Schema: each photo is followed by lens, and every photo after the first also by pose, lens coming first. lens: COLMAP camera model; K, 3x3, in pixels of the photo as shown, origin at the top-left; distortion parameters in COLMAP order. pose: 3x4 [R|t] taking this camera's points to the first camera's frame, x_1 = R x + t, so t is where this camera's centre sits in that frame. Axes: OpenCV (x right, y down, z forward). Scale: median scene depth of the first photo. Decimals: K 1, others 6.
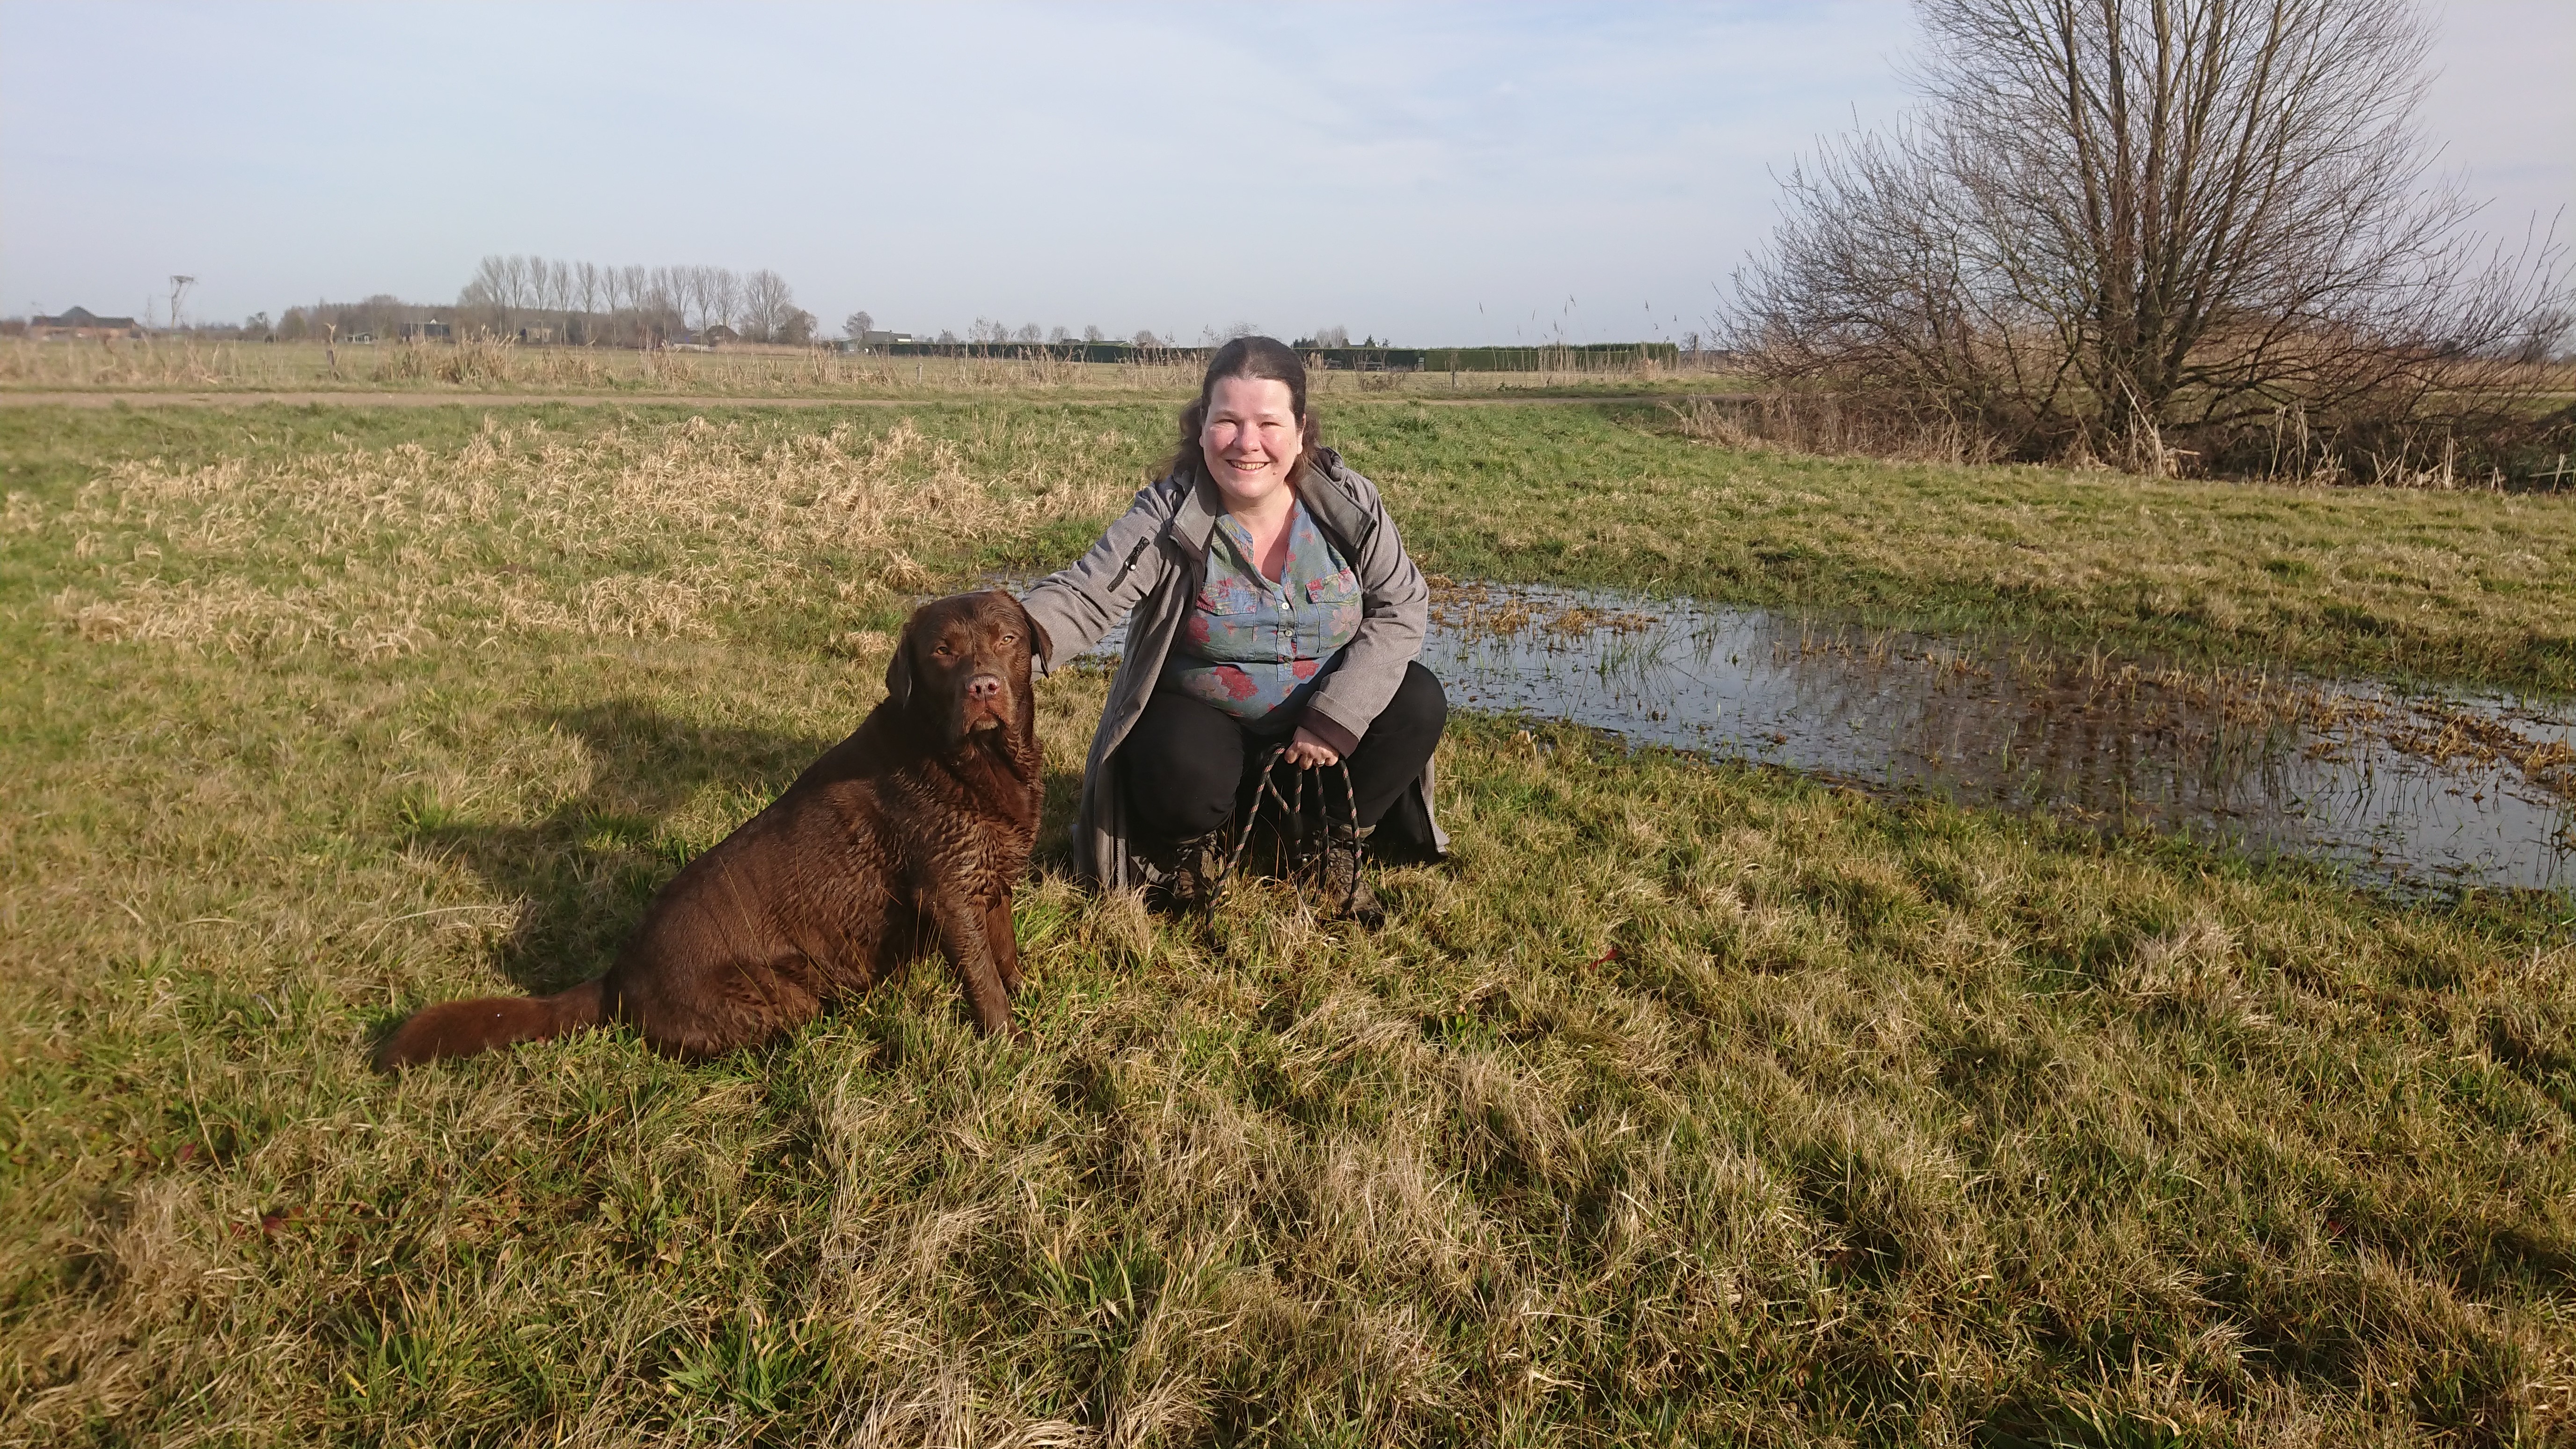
lens RADIAL K [[1733.0, 0, 1300.6], [0, 1733.0, 735.4], [0, 0, 1]] dist [0.185422, -0.263324]
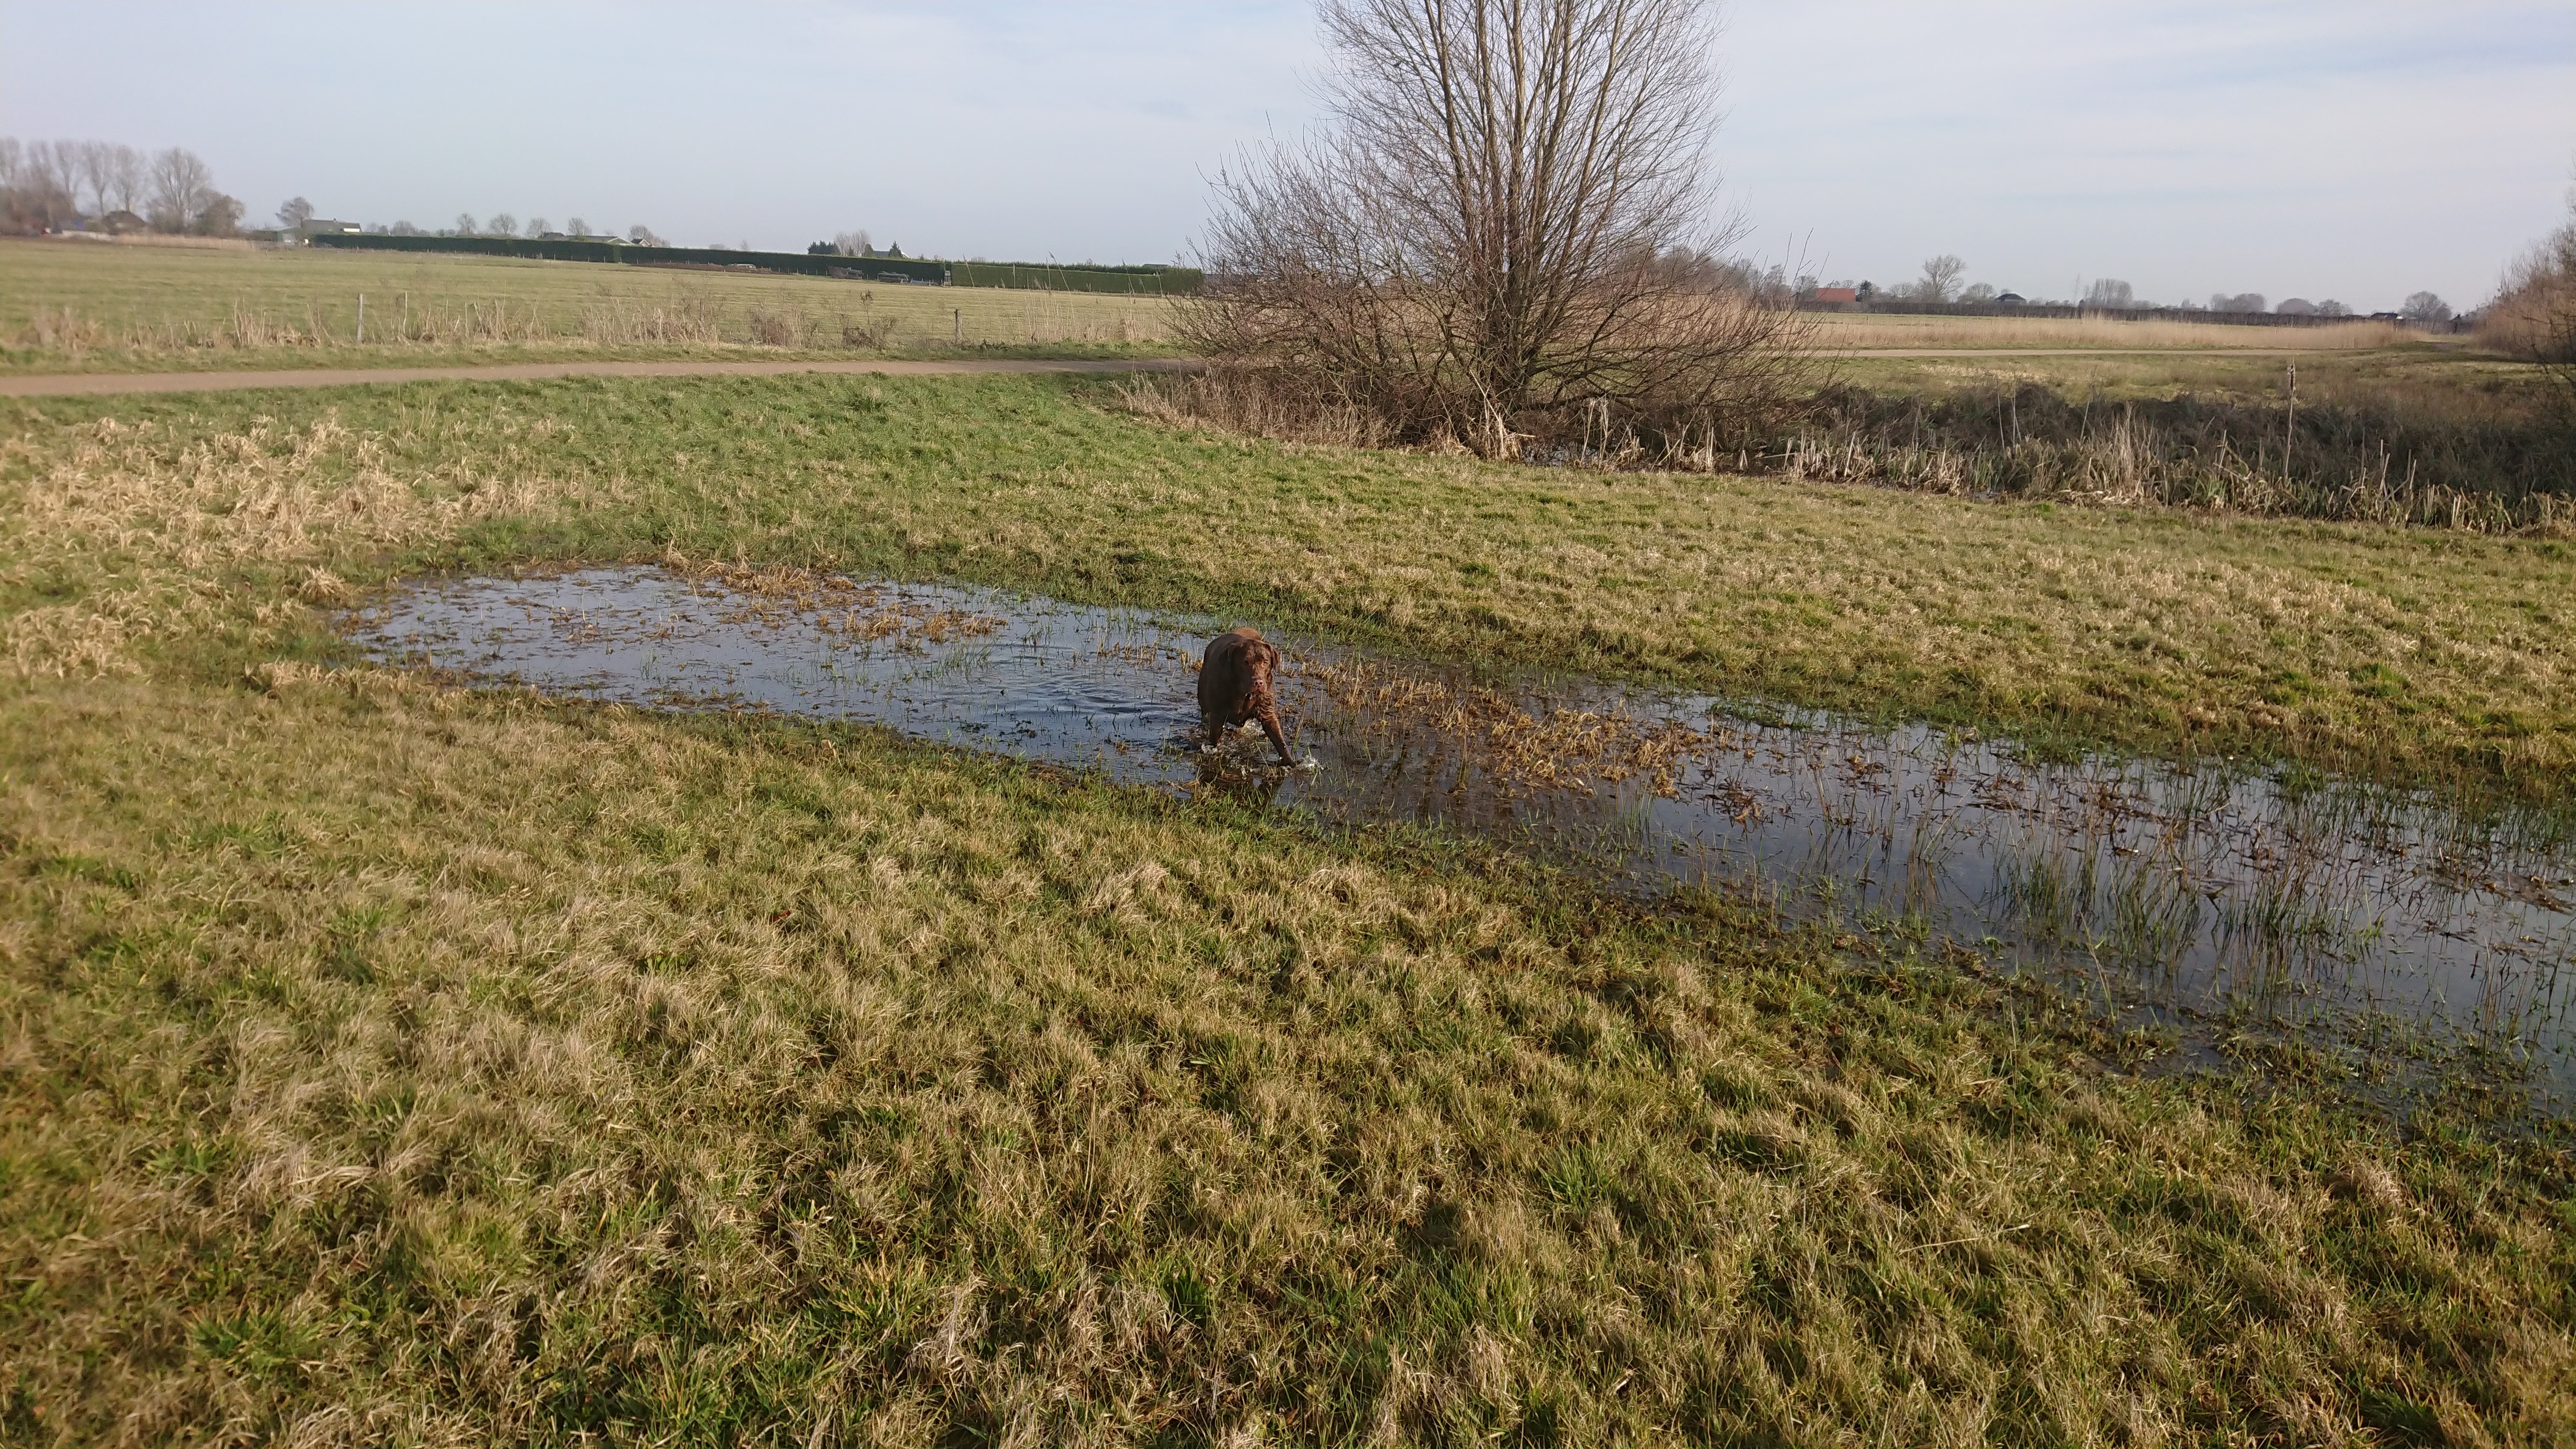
lens RADIAL K [[1746.4, 0, 1301.4], [0, 1746.4, 721.0], [0, 0, 1]] dist [0.255068, -0.393905]
pose [[0.968801, -0.037283, 0.245019, 0.161610], [0.027566, 0.998696, 0.042971, -0.073556], [-0.246302, -0.034876, 0.968566, -0.491350]]
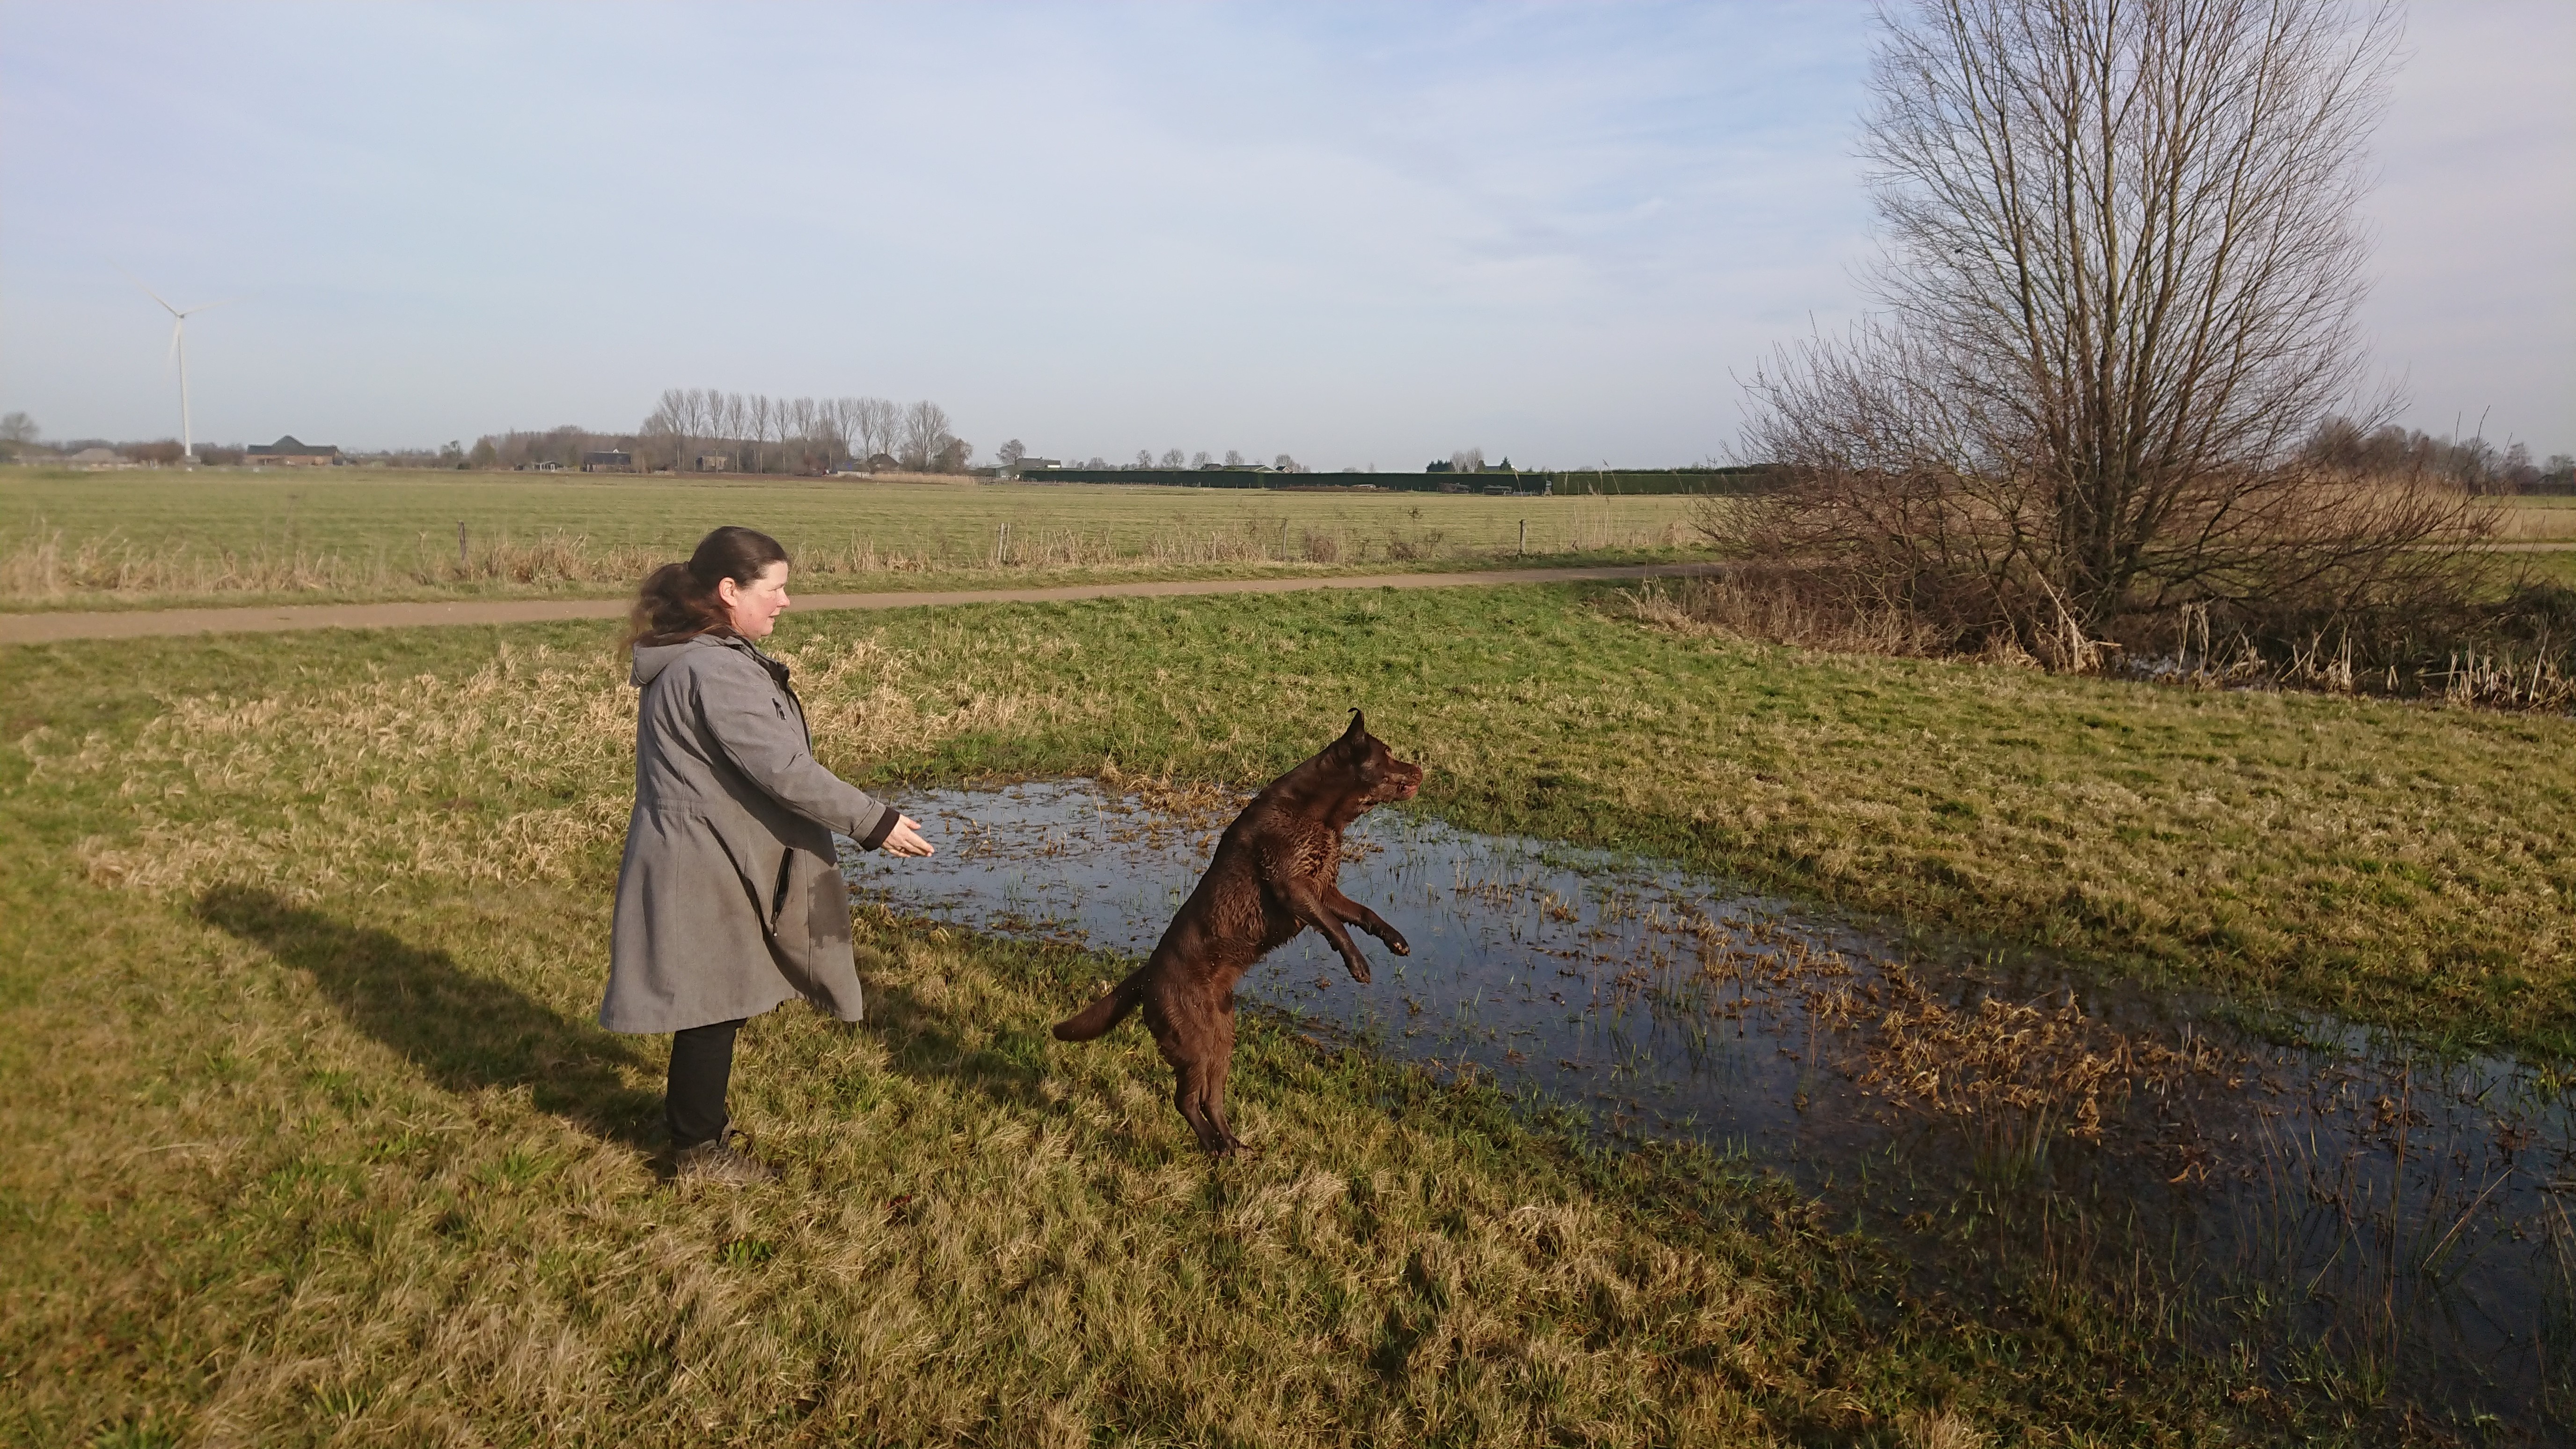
lens RADIAL K [[1746.4, 0, 1301.4], [0, 1746.4, 721.0], [0, 0, 1]] dist [0.255068, -0.393905]
pose [[0.996005, 0.009358, -0.088809, 0.425996], [-0.015567, 0.997461, -0.069492, -0.117818], [0.087933, 0.070596, 0.993622, -0.349819]]
